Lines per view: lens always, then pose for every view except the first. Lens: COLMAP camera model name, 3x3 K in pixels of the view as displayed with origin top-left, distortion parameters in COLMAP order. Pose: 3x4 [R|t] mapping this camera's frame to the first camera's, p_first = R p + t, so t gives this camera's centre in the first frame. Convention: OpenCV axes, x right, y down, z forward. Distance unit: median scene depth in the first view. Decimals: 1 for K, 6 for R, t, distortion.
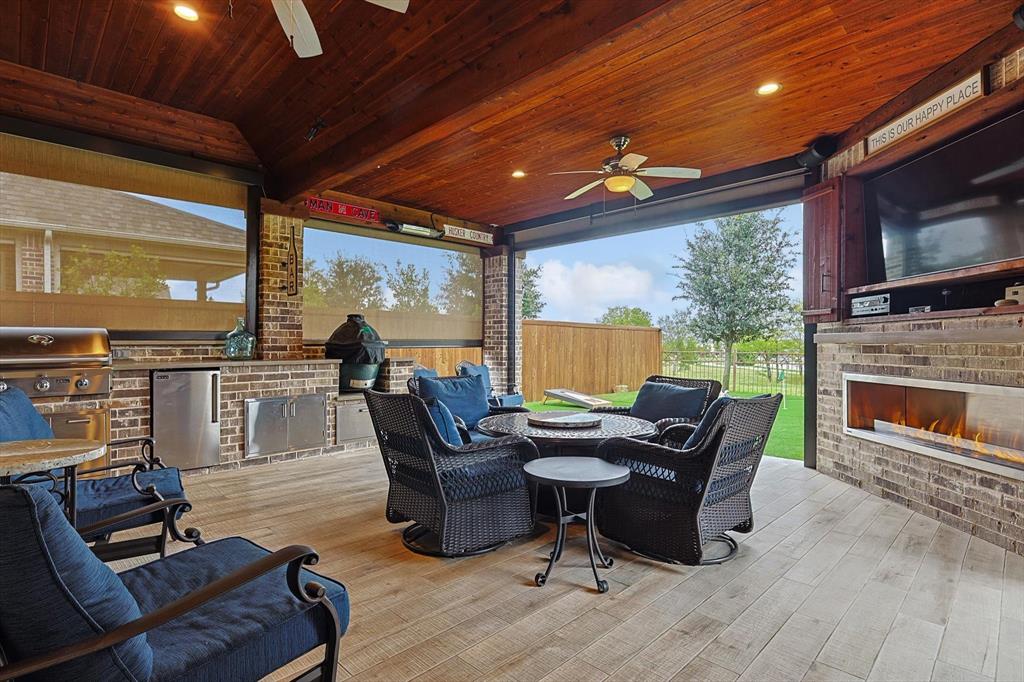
lens RADIAL K [[516.1, 0, 500.8], [0, 516.1, 339.3], [0, 0, 1]] dist [-0.001502, -0.000668]
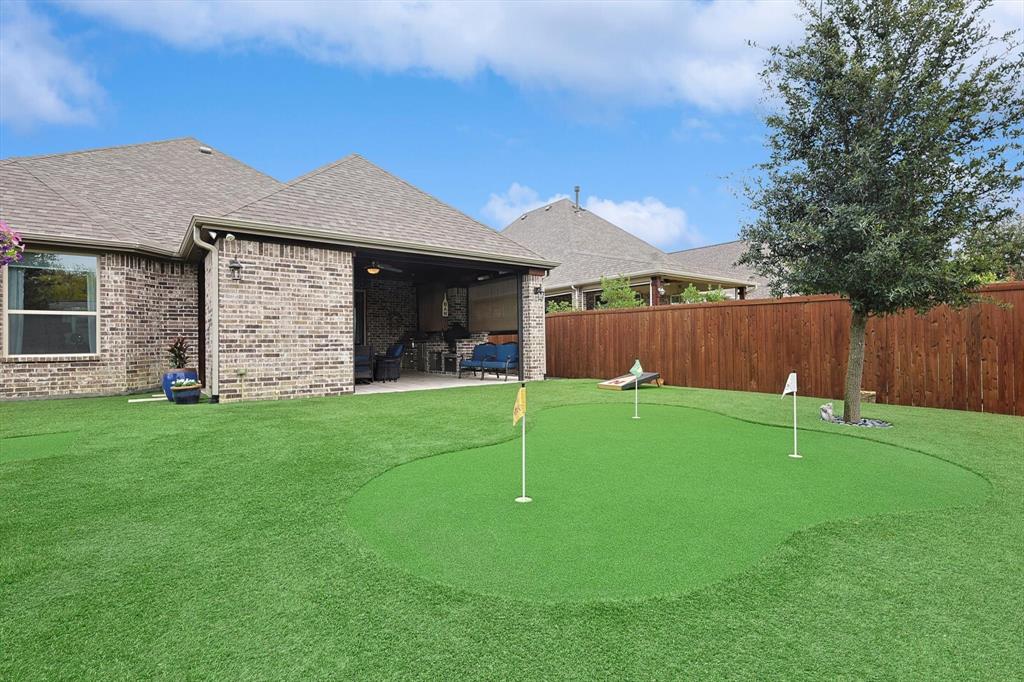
lens RADIAL K [[475.1, 0, 514.6], [0, 475.1, 342.5], [0, 0, 1]] dist [0.014697, 0.000353]
pose [[-0.108395, -0.000652, -0.994108, 2.987765], [0.019698, 0.999802, -0.002803, 0.091589], [0.993913, -0.019886, -0.108360, 2.281988]]
